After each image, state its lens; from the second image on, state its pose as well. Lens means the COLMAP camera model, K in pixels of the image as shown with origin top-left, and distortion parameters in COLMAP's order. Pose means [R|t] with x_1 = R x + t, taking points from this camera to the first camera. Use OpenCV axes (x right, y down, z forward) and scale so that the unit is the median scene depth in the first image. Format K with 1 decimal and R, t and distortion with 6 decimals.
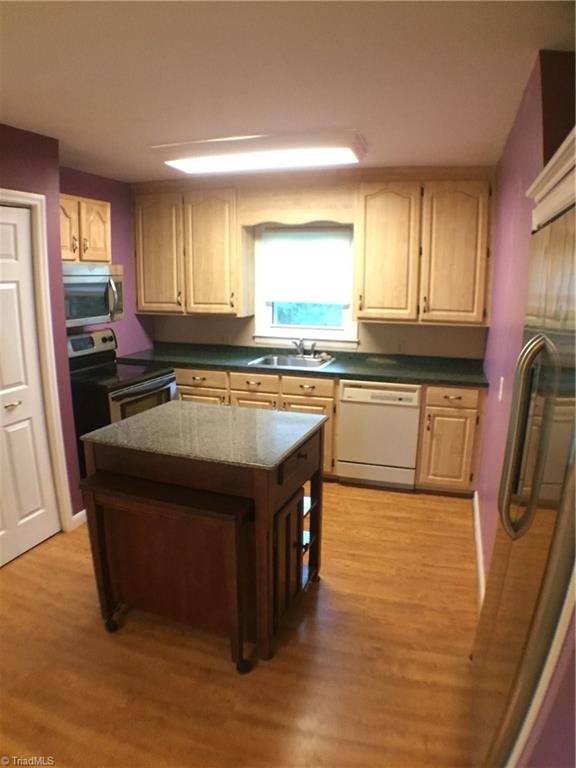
lens RADIAL K [[512.2, 0, 286.1], [0, 512.2, 384.4], [0, 0, 1]] dist [-0.164847, 0.002645]
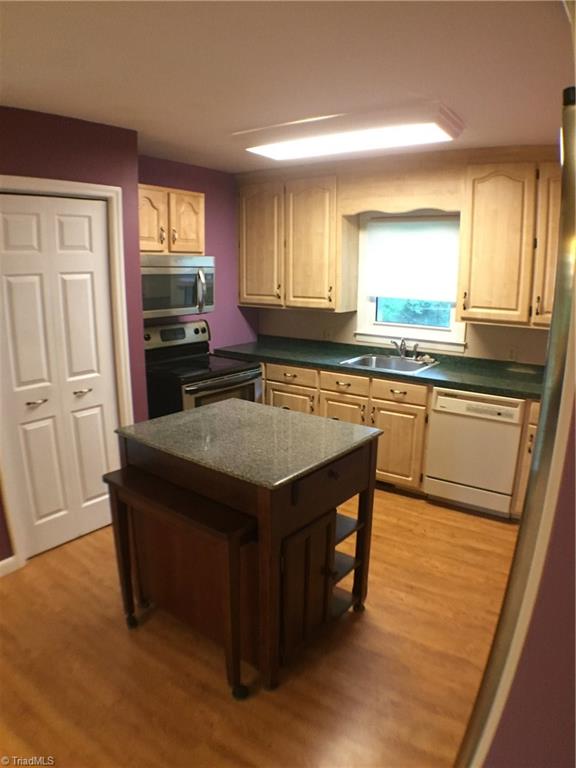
lens RADIAL K [[512.2, 0, 293.7], [0, 512.2, 386.3], [0, 0, 1]] dist [-0.164847, 0.002645]
pose [[0.954993, 0.066586, -0.289059, 0.134175], [-0.061501, 0.997751, 0.026650, -0.019437], [0.290183, -0.007673, 0.956940, 0.088966]]
